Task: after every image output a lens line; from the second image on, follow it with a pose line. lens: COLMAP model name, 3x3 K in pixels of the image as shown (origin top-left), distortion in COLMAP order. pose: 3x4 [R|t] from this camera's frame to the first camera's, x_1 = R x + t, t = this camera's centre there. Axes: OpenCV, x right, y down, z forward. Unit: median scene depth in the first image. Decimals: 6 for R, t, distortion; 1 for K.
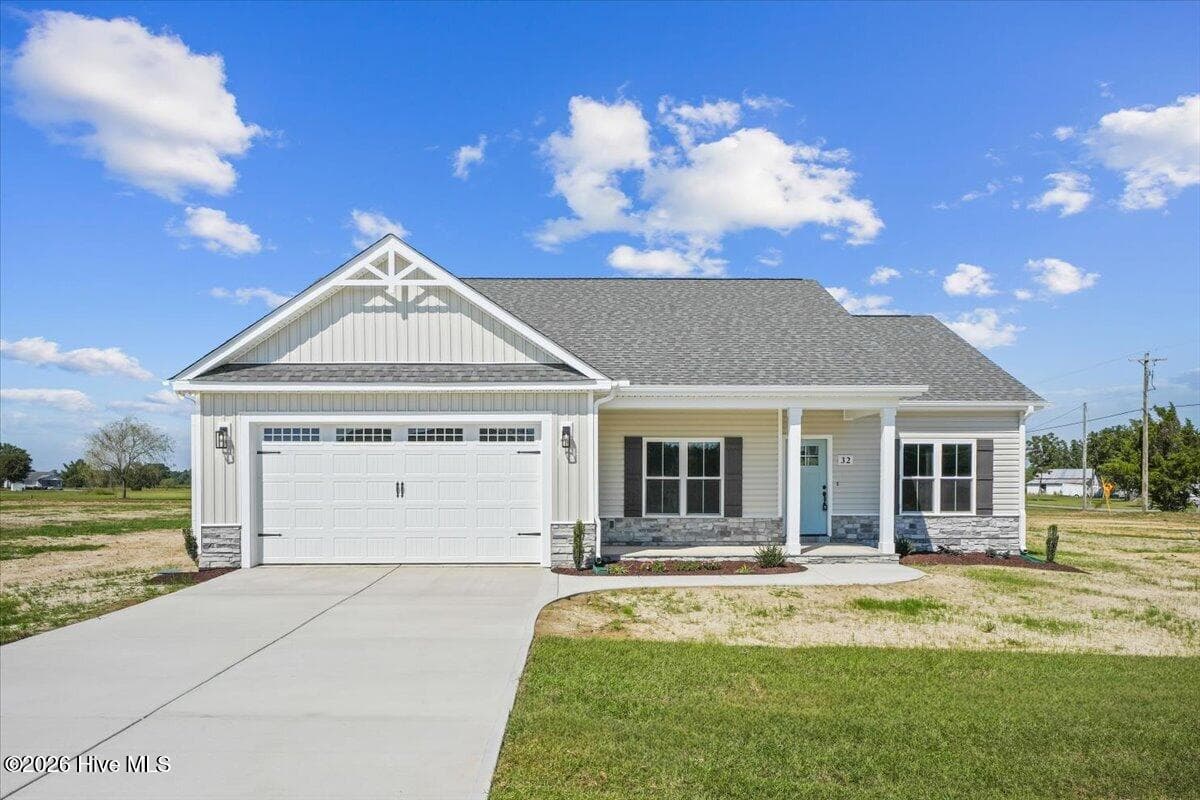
lens RADIAL K [[819.6, 0, 604.0], [0, 819.6, 485.4], [0, 0, 1]] dist [-0.006708, 0.000507]
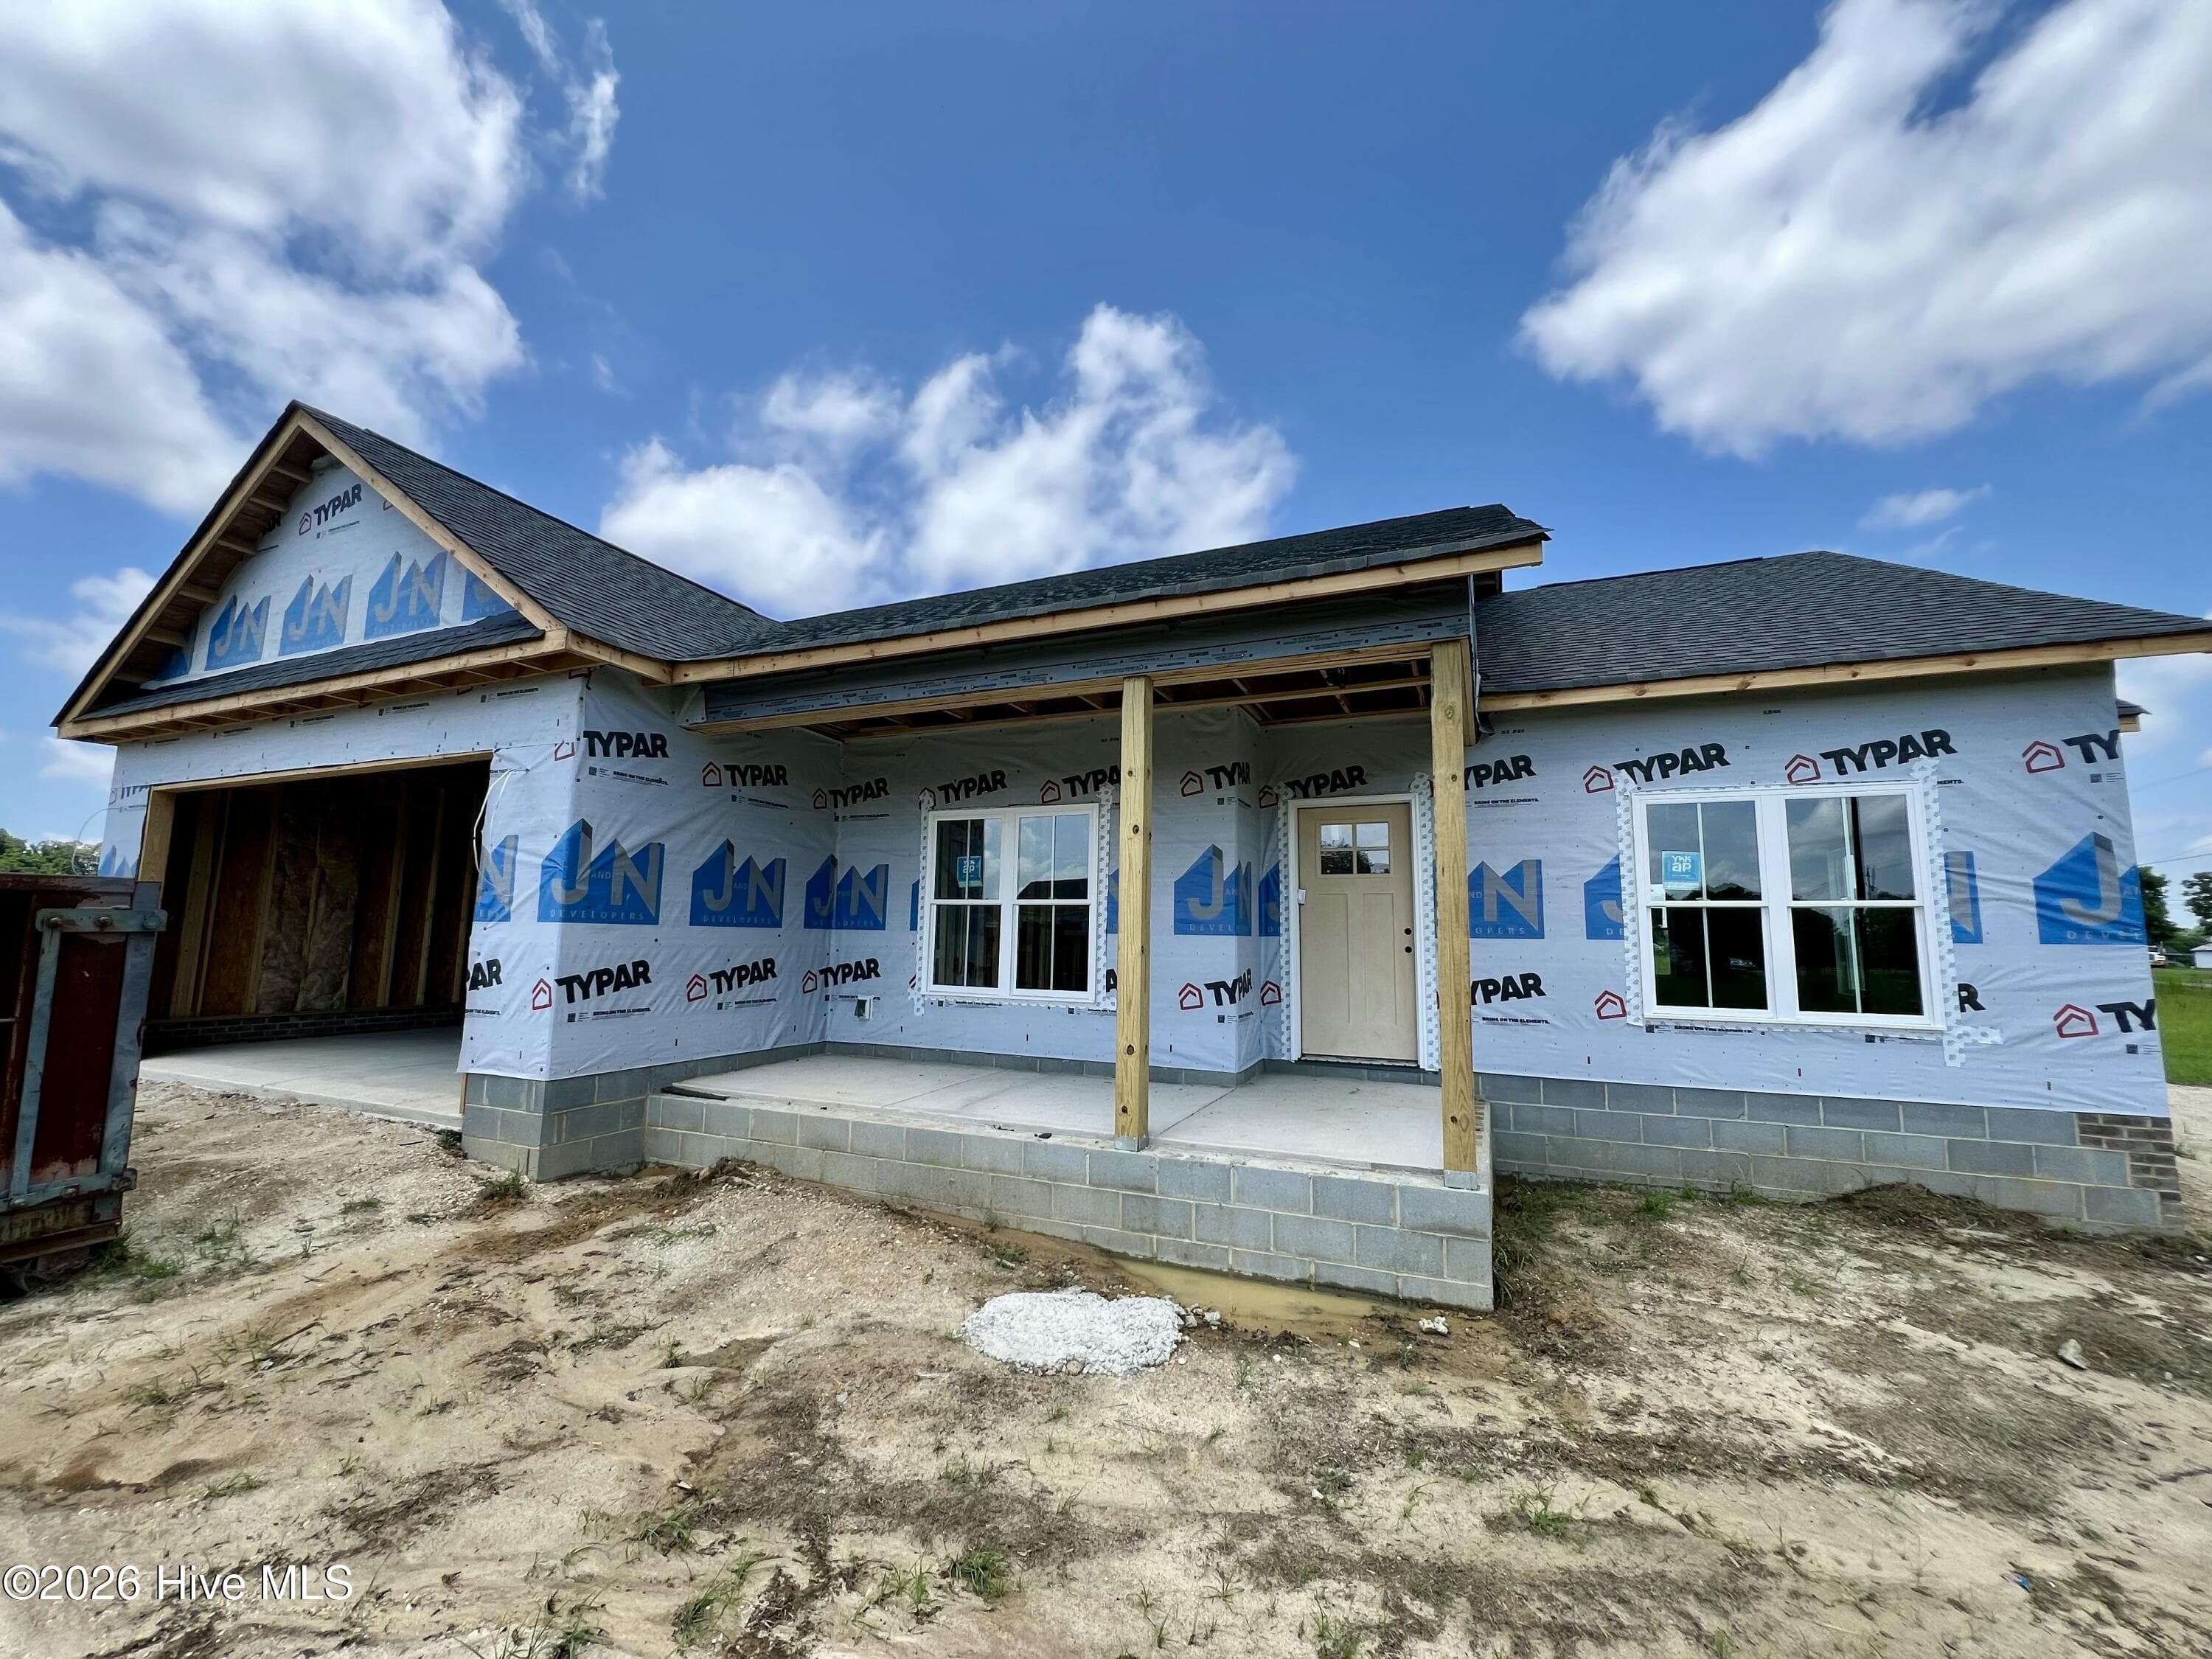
lens RADIAL K [[868.2, 0, 1102.5], [0, 868.2, 822.0], [0, 0, 1]] dist [-0.002454, -0.000029]
pose [[0.913179, -0.040639, -0.405528, 0.370628], [-0.015419, 0.990859, -0.134018, 0.010023], [0.407267, 0.128635, 0.904205, 0.707366]]
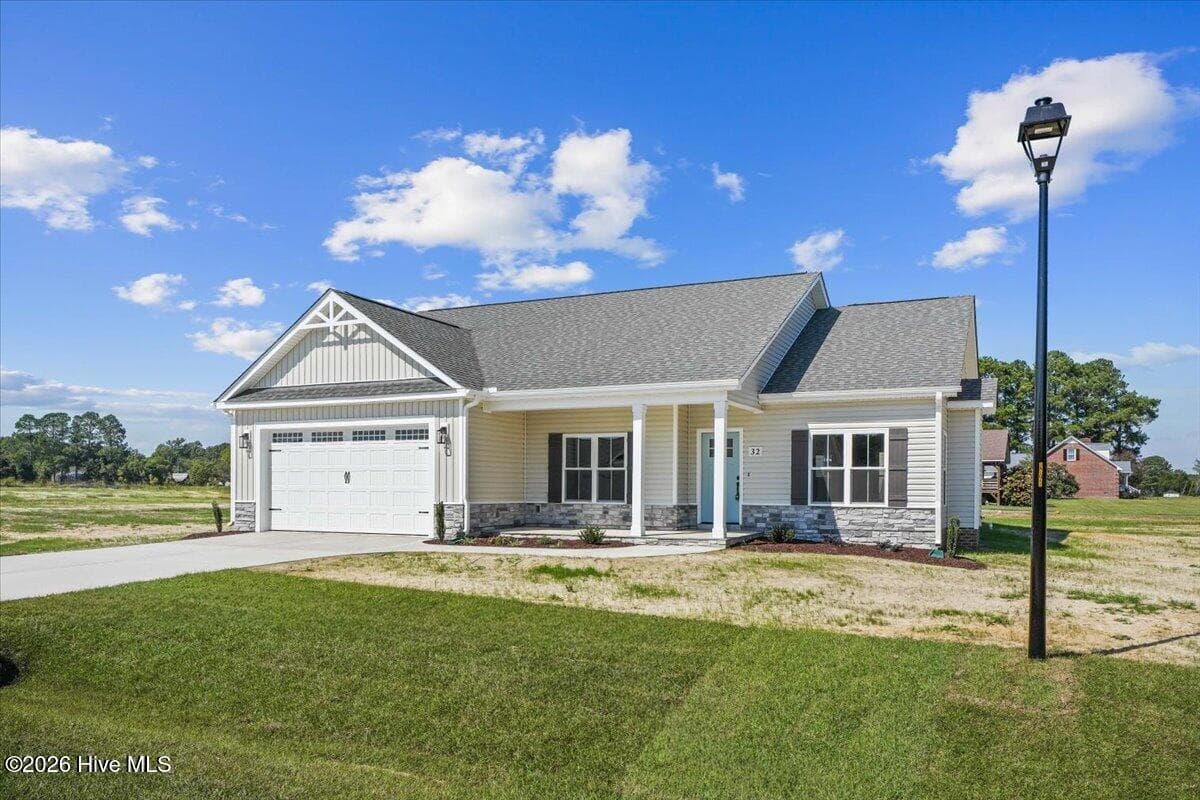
lens RADIAL K [[849.0, 0, 598.7], [0, 849.0, 476.7], [0, 0, 1]] dist [-0.005362, -0.000877]
pose [[0.900155, 0.000670, -0.435569, 0.708387], [-0.006073, 0.999921, -0.011014, 0.016857], [0.435527, 0.012559, 0.900088, -0.065894]]
